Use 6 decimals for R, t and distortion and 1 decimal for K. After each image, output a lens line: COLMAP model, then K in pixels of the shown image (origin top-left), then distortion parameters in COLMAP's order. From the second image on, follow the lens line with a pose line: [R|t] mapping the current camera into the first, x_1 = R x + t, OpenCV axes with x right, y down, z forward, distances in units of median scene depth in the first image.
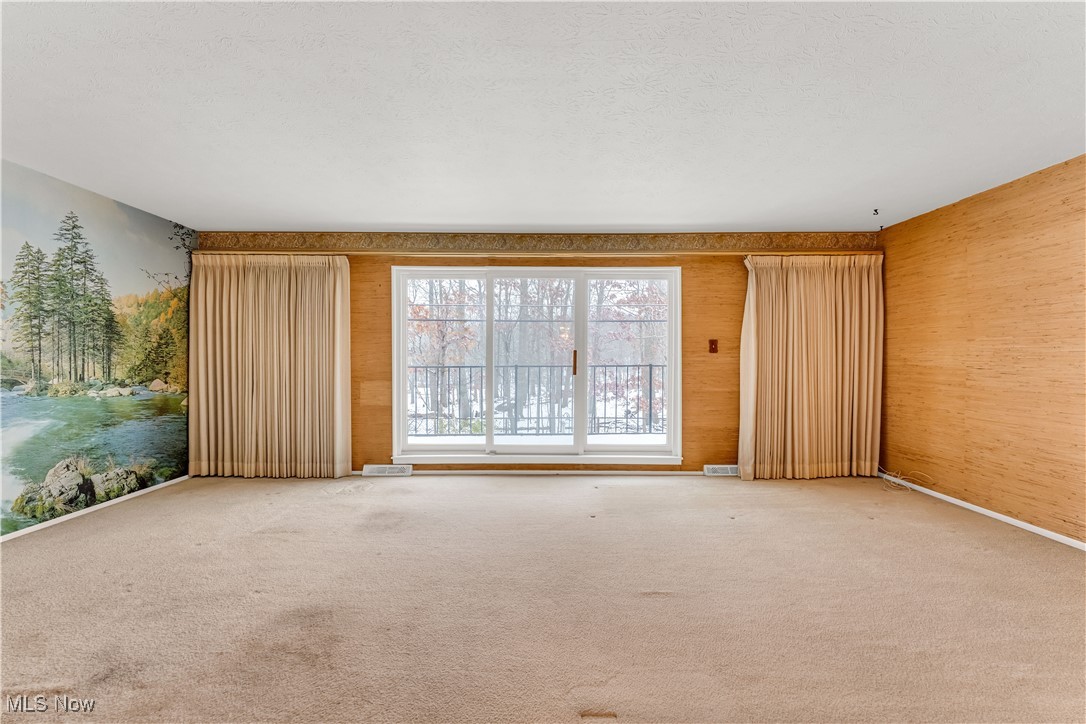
lens RADIAL K [[441.9, 0, 543.0], [0, 441.9, 361.9], [0, 0, 1]] dist [0.004327, -0.001014]
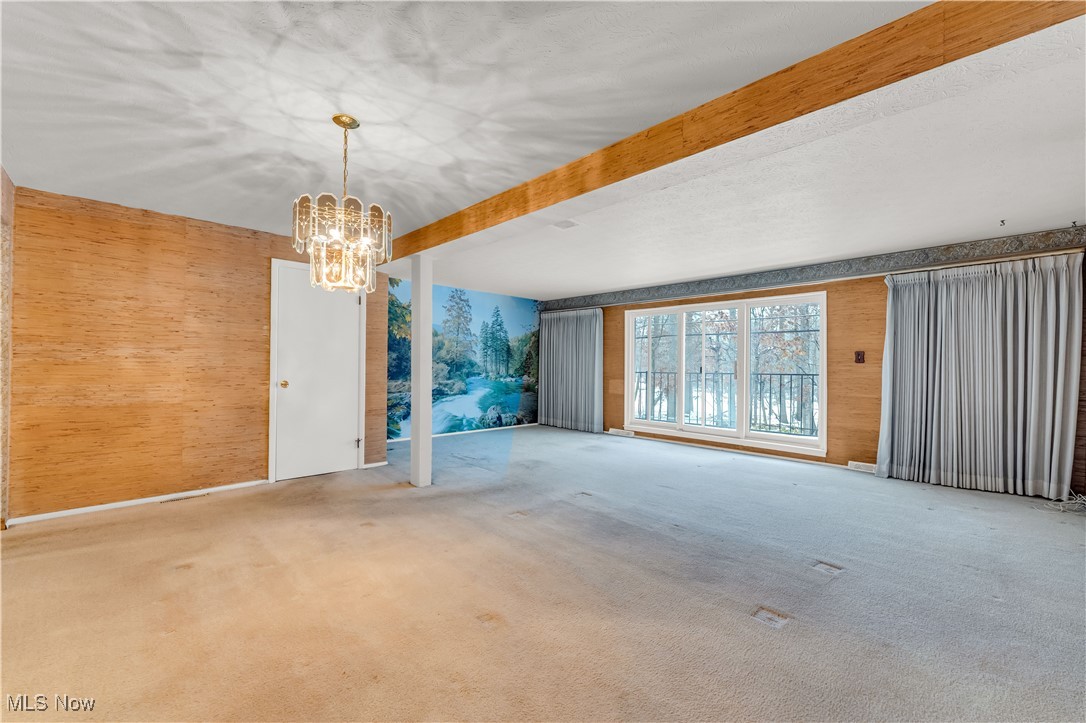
lens RADIAL K [[441.9, 0, 543.4], [0, 441.9, 361.4], [0, 0, 1]] dist [0.004327, -0.001014]
pose [[0.696984, -0.000902, -0.717086, 0.661094], [-0.015288, 0.999753, -0.016117, 0.006462], [0.716923, 0.022196, 0.696799, -0.389879]]
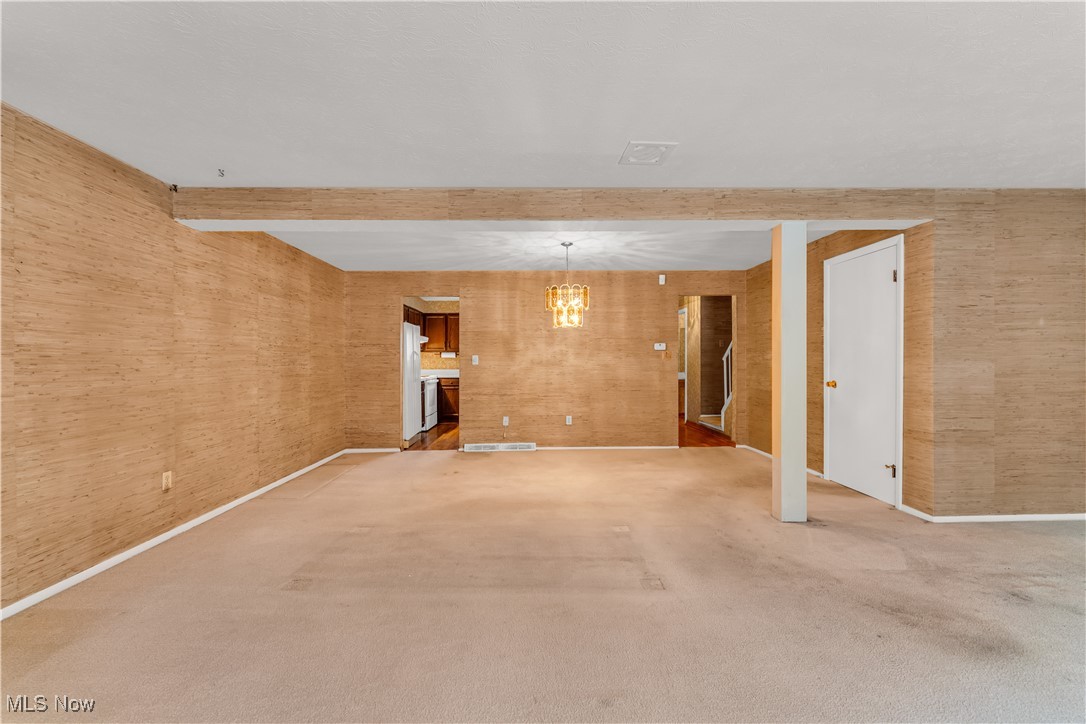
lens RADIAL K [[441.9, 0, 541.5], [0, 441.9, 367.0], [0, 0, 1]] dist [0.004327, -0.001014]
pose [[-0.999720, 0.004246, -0.023261, 0.195167], [0.003699, 0.999717, 0.023505, -0.013024], [0.023354, 0.023412, -0.999453, 0.886979]]
